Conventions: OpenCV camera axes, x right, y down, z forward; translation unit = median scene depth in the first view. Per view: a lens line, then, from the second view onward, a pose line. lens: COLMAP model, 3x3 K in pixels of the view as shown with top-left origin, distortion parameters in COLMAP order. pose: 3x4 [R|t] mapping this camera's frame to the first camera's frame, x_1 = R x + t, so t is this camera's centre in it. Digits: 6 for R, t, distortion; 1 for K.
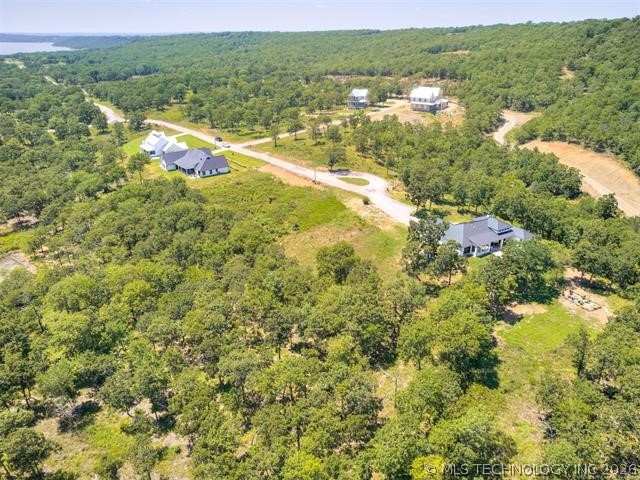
lens RADIAL K [[463.9, 0, 323.9], [0, 463.9, 239.7], [0, 0, 1]] dist [-0.068232, 0.060448]
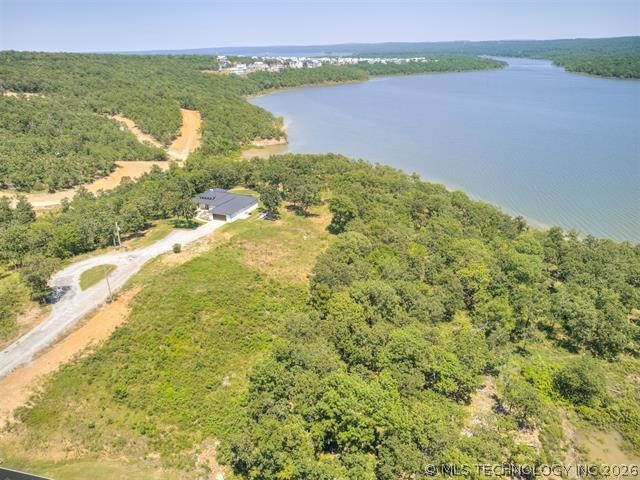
lens RADIAL K [[463.9, 0, 321.0], [0, 463.9, 242.3], [0, 0, 1]] dist [-0.068232, 0.060448]
pose [[-0.604132, -0.304262, 0.736511, -0.462922], [0.347299, 0.731316, 0.586992, -0.334800], [-0.717222, 0.610410, -0.336142, 0.734178]]
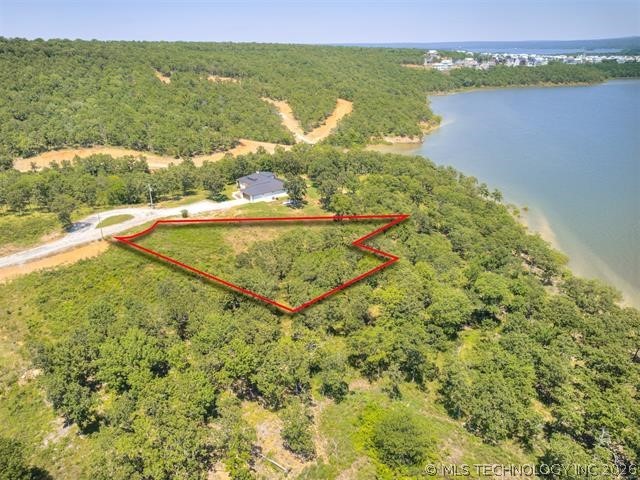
lens RADIAL K [[463.9, 0, 291.4], [0, 463.9, 238.8], [0, 0, 1]] dist [-0.068232, 0.060448]
pose [[-0.102162, -0.388523, 0.915758, -0.590641], [0.426753, 0.814443, 0.393147, -0.227244], [-0.898579, 0.430967, 0.082598, 0.494113]]
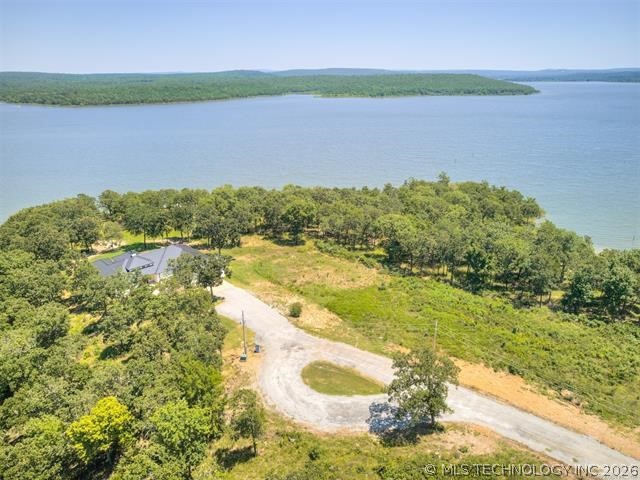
lens RADIAL K [[463.9, 0, 324.0], [0, 463.9, 239.4], [0, 0, 1]] dist [-0.068232, 0.060448]
pose [[-0.971145, 0.087872, -0.221710, 0.118849], [-0.092130, 0.719250, 0.688616, -0.368625], [0.219975, 0.689172, -0.690400, 0.906743]]
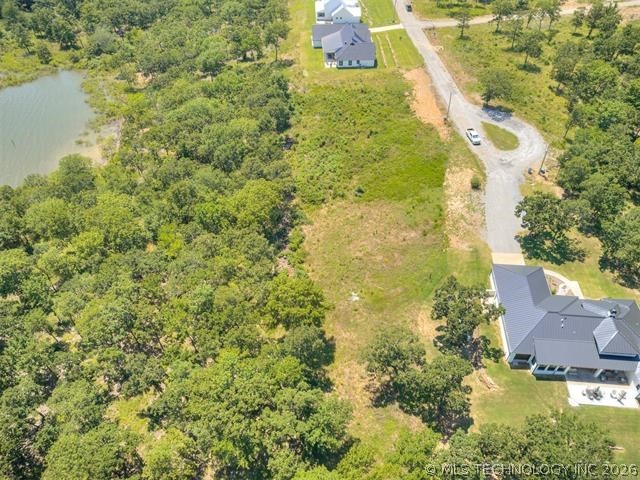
lens RADIAL K [[463.9, 0, 330.9], [0, 463.9, 237.9], [0, 0, 1]] dist [-0.068232, 0.060448]
pose [[0.818601, 0.394091, -0.417833, 0.154708], [-0.229723, 0.891399, 0.390686, -0.153109], [0.526421, -0.223830, 0.820232, 0.218509]]
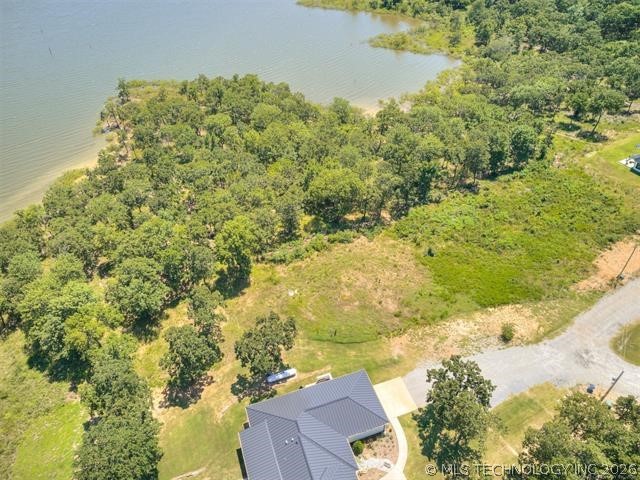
lens RADIAL K [[463.9, 0, 323.0], [0, 463.9, 242.6], [0, 0, 1]] dist [-0.068232, 0.060448]
pose [[-0.188800, 0.656438, -0.730372, 0.290791], [-0.397255, 0.629122, 0.668127, -0.271679], [0.898077, 0.416286, 0.141995, 0.476756]]
